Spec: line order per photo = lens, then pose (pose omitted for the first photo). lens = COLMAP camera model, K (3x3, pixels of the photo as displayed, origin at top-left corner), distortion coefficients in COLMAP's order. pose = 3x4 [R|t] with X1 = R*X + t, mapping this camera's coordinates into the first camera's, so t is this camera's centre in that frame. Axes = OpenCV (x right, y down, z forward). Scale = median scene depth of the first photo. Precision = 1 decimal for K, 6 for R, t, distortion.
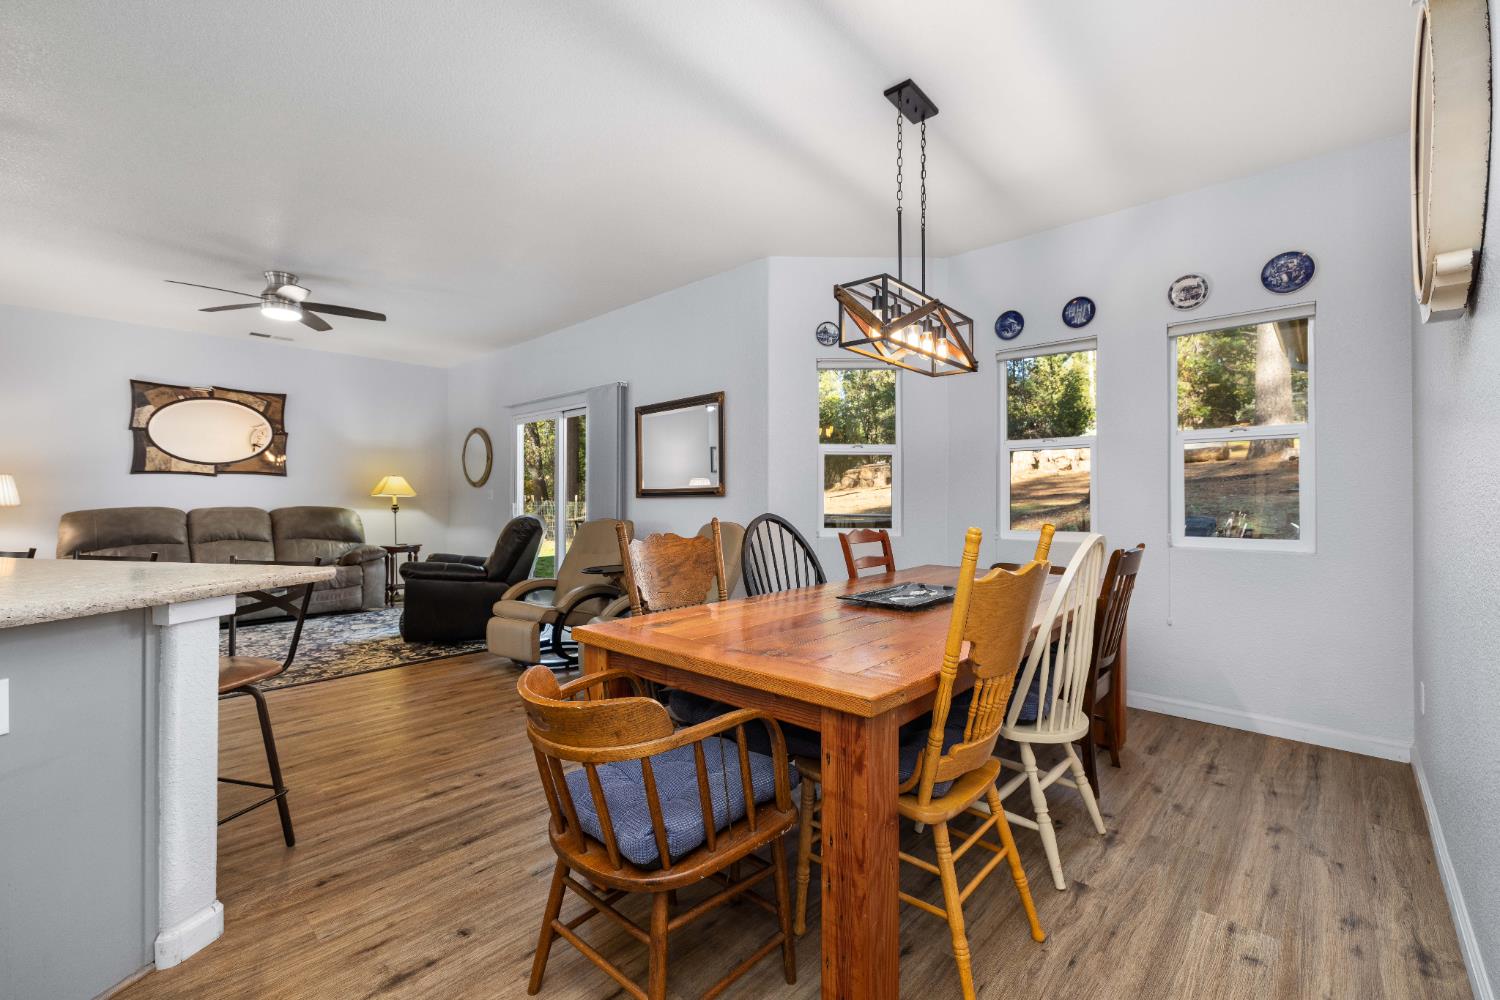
lens RADIAL K [[628.0, 0, 750.1], [0, 628.0, 493.1], [0, 0, 1]] dist [-0.000131, 0.000458]
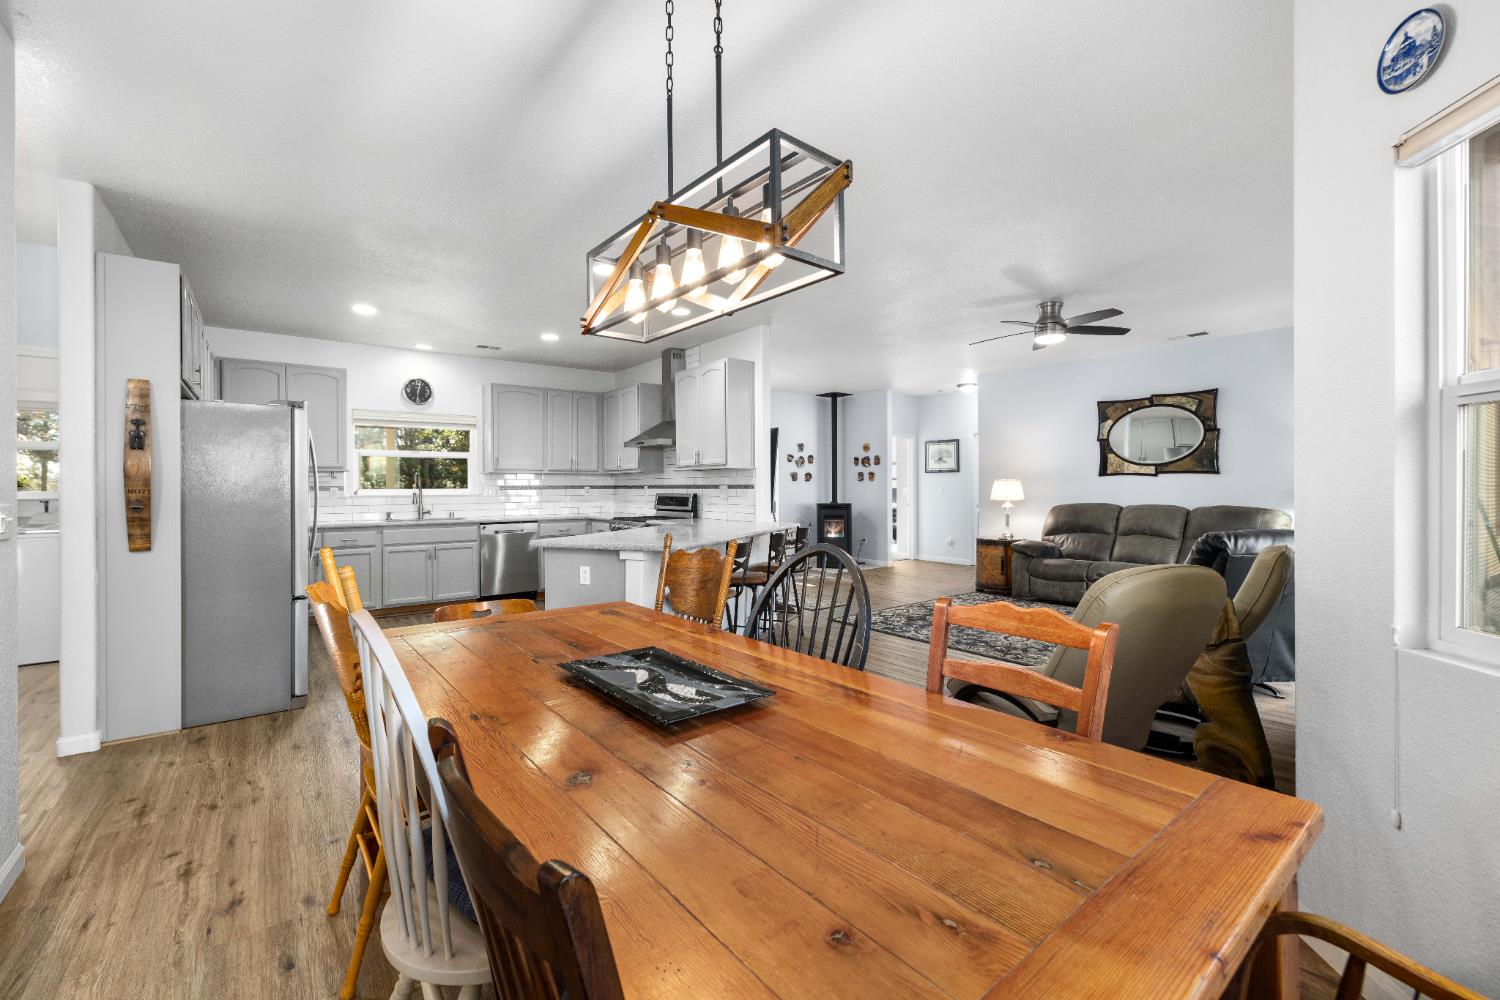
lens RADIAL K [[628.0, 0, 750.2], [0, 628.0, 488.2], [0, 0, 1]] dist [-0.000131, 0.000458]
pose [[-0.150160, 0.002244, -0.988659, 0.362377], [0.011175, 0.999937, 0.000573, -0.014950], [0.988599, -0.010962, -0.150175, 0.486248]]
